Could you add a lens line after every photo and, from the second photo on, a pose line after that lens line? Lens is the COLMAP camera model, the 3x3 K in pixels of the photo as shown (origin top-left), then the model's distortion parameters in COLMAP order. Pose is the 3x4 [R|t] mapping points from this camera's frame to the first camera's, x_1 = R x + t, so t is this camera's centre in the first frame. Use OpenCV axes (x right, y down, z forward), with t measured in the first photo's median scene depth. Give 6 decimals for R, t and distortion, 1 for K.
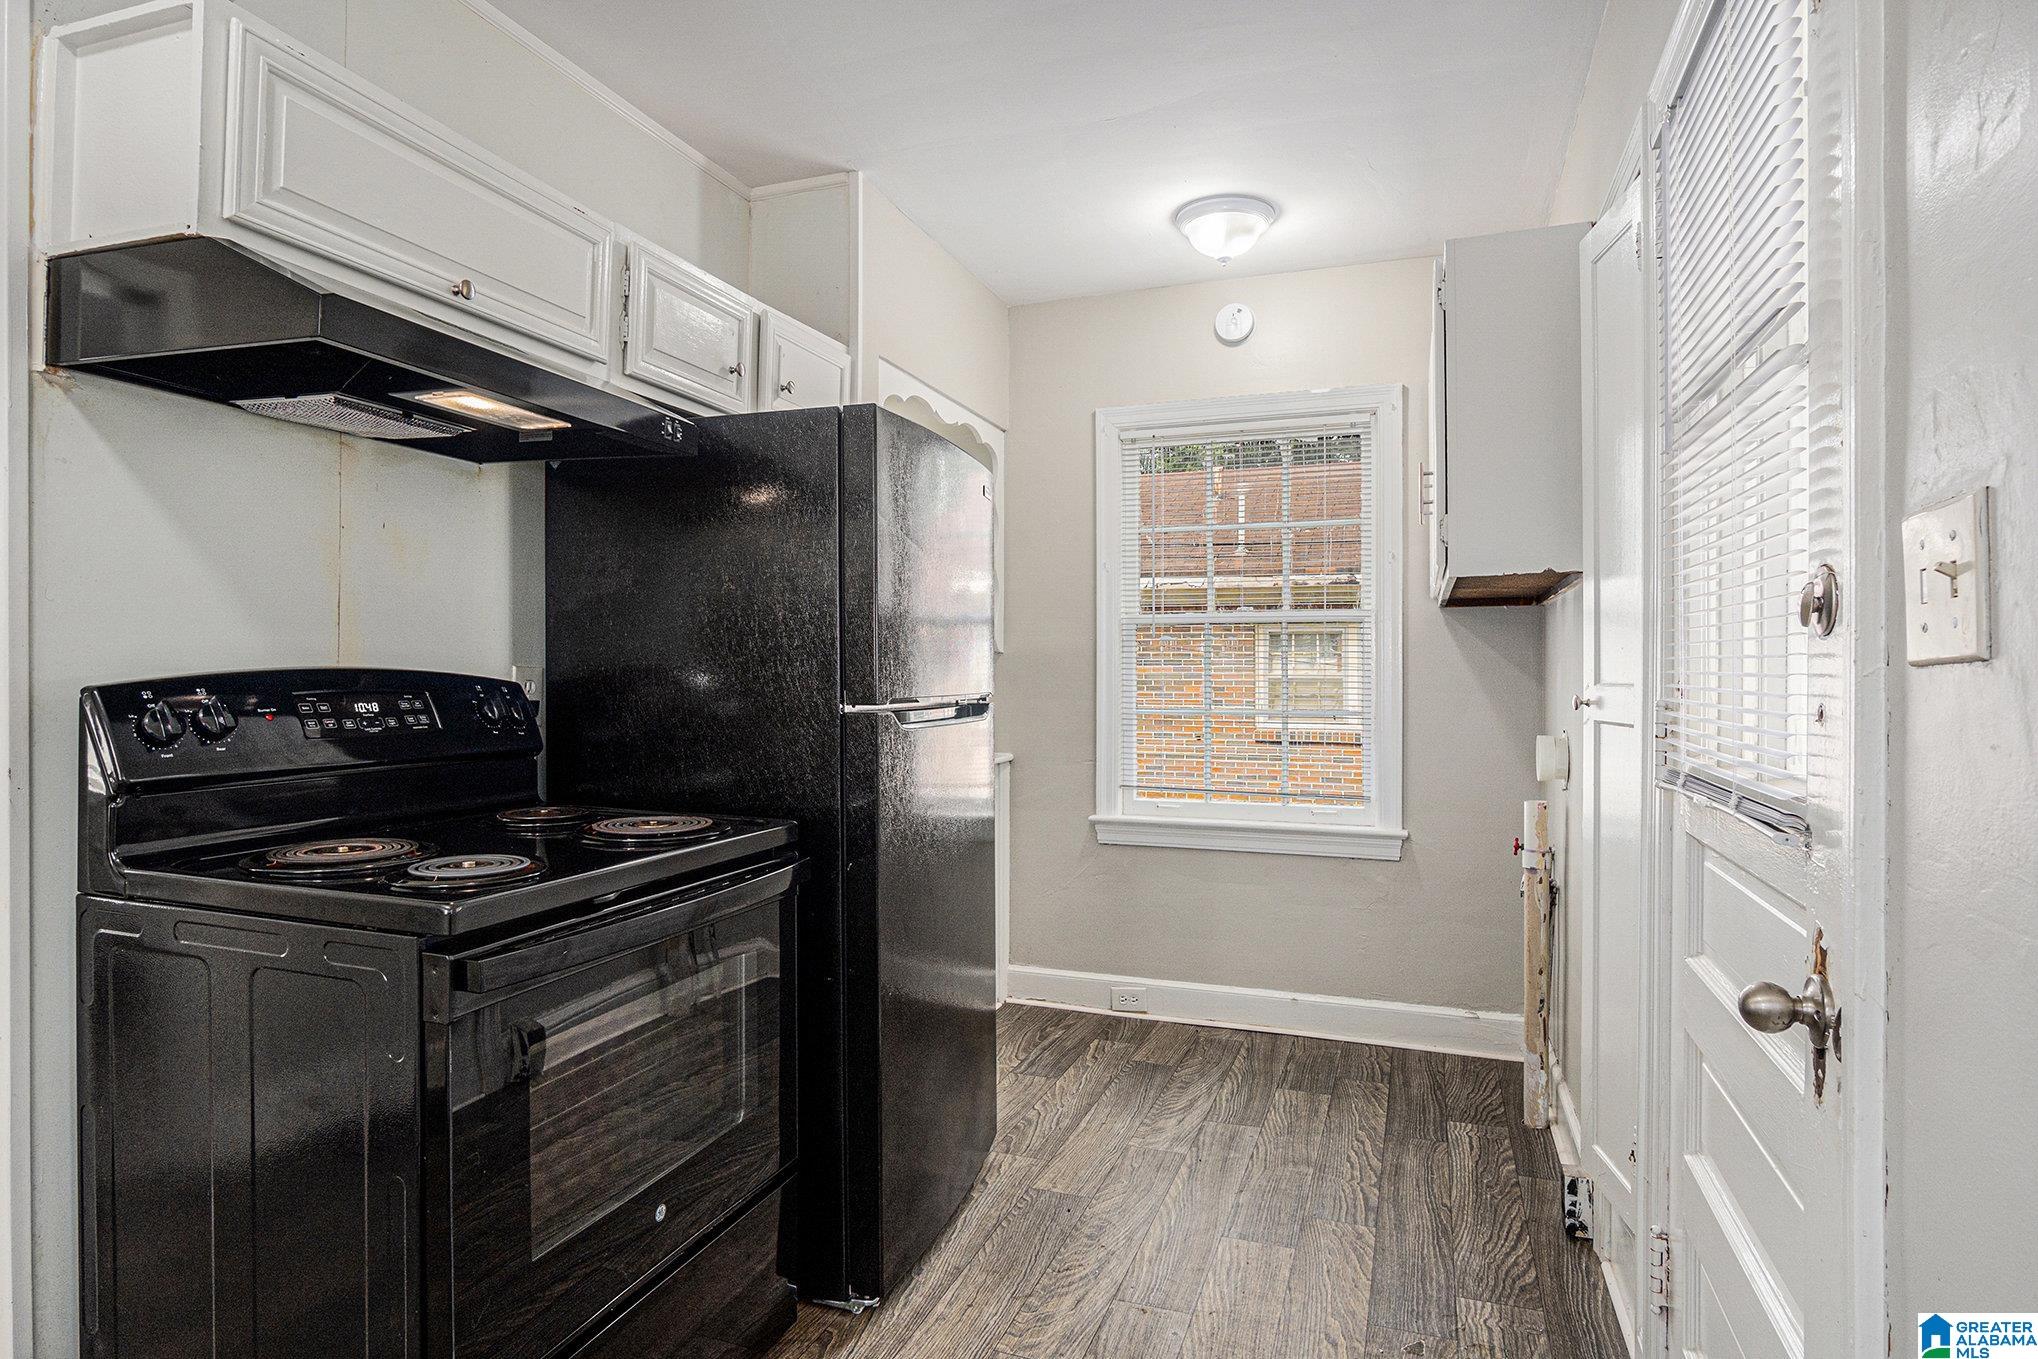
lens RADIAL K [[1100.0, 0, 1018.9], [0, 1100.0, 680.3], [0, 0, 1]] dist [-0.023221, 0.008317]
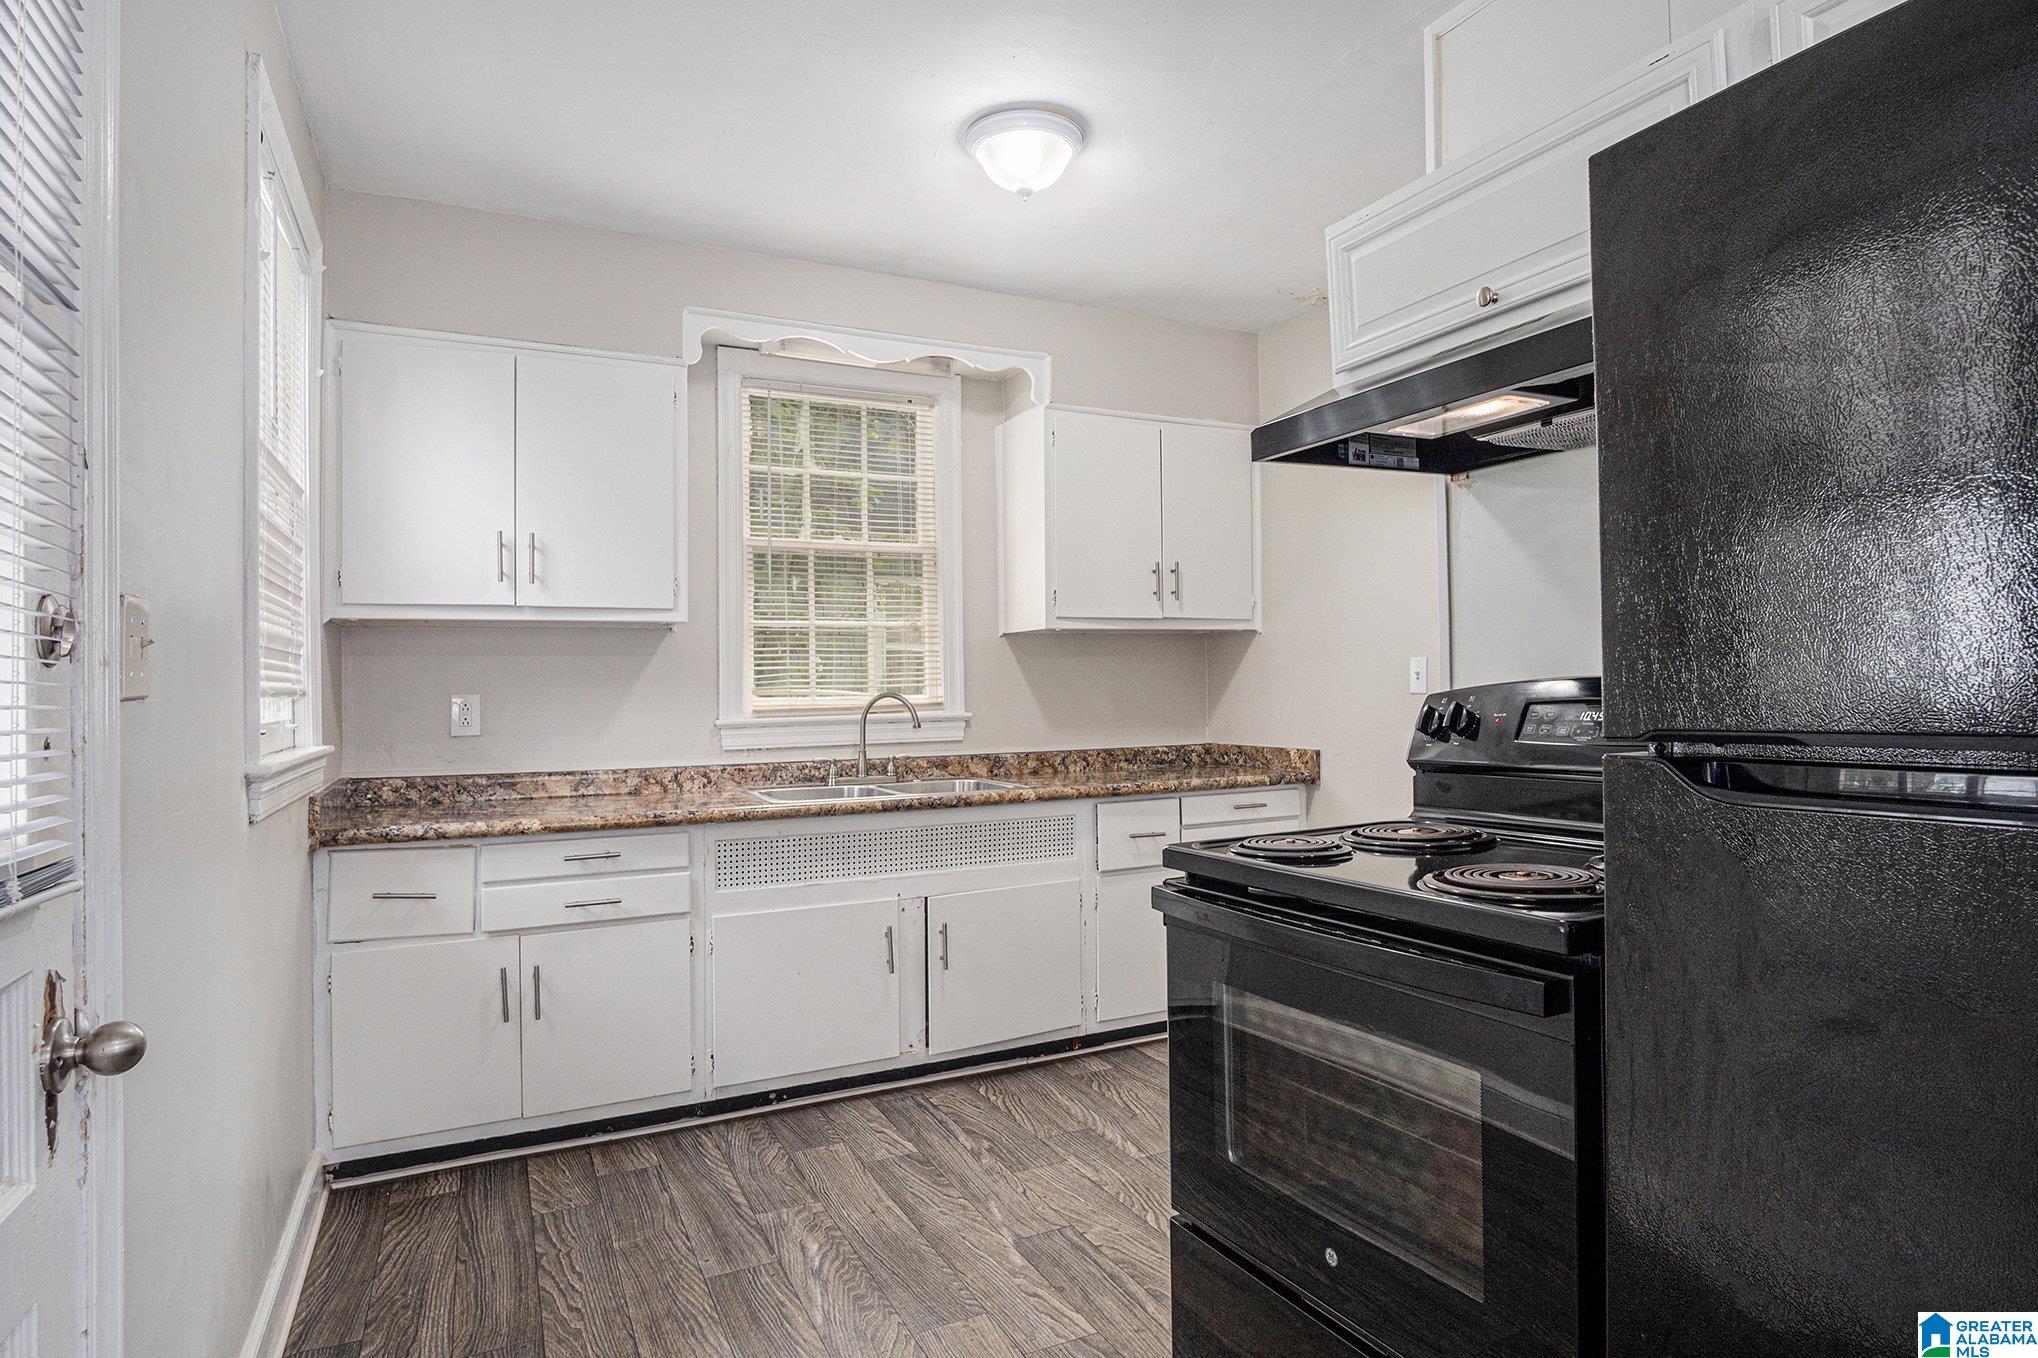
lens RADIAL K [[1100.0, 0, 1017.7], [0, 1100.0, 671.8], [0, 0, 1]] dist [-0.023221, 0.008317]
pose [[-0.689319, -0.003197, -0.724451, 0.683245], [0.010053, 0.999852, -0.013978, -0.008384], [0.724388, -0.016918, -0.689185, 1.843482]]
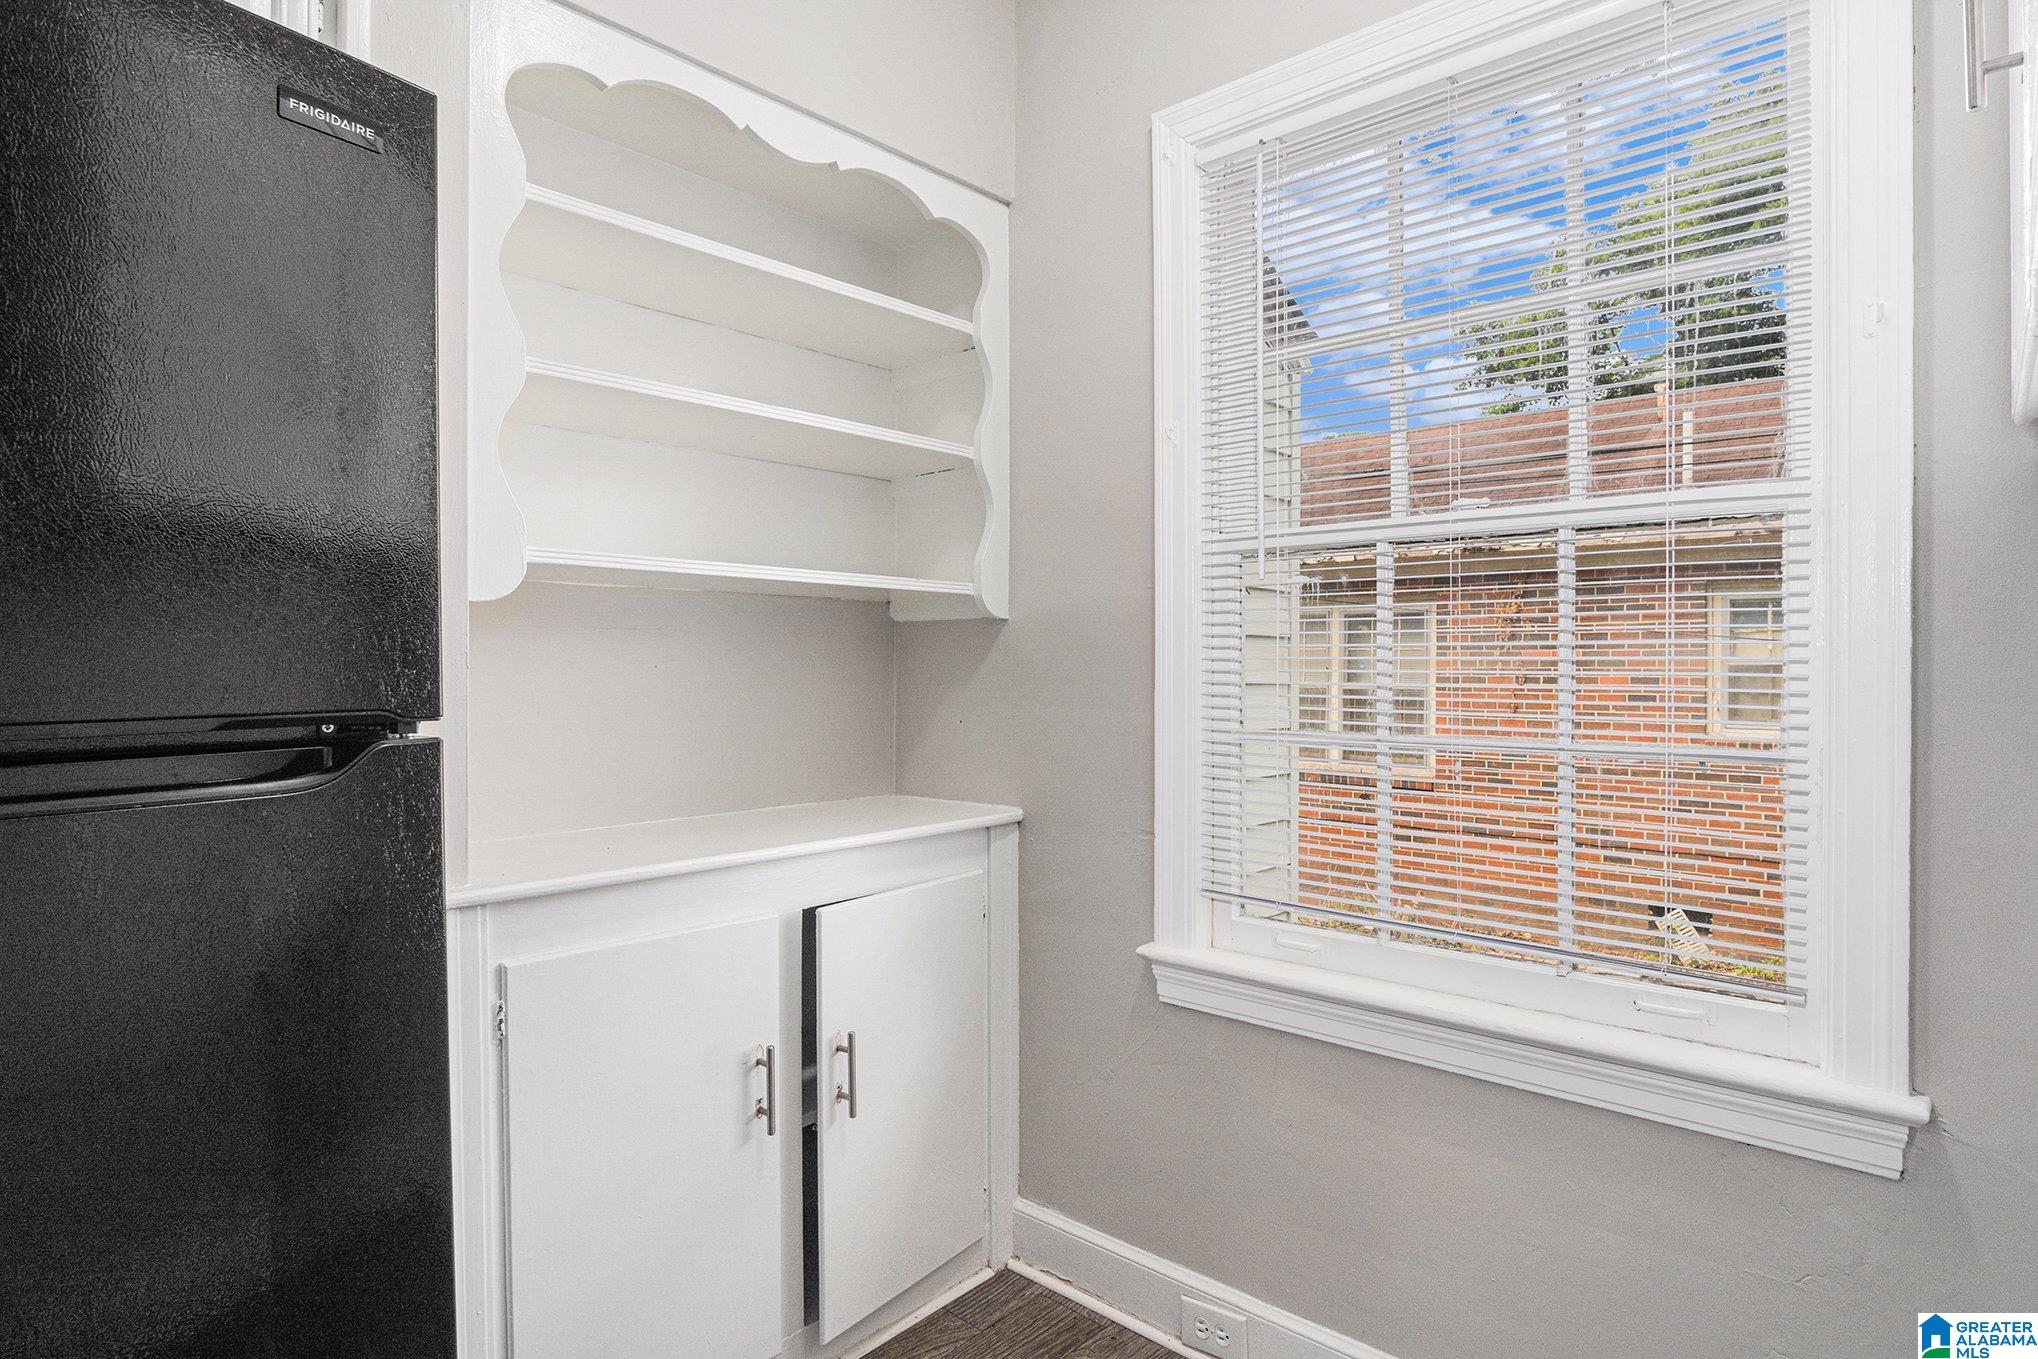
lens RADIAL K [[1100.0, 0, 1009.5], [0, 1100.0, 681.5], [0, 0, 1]] dist [-0.023221, 0.008317]
pose [[0.925468, 0.001453, -0.378824, 0.212975], [0.003814, 0.999906, 0.013154, -0.002218], [0.378807, -0.013618, 0.925375, 0.568073]]
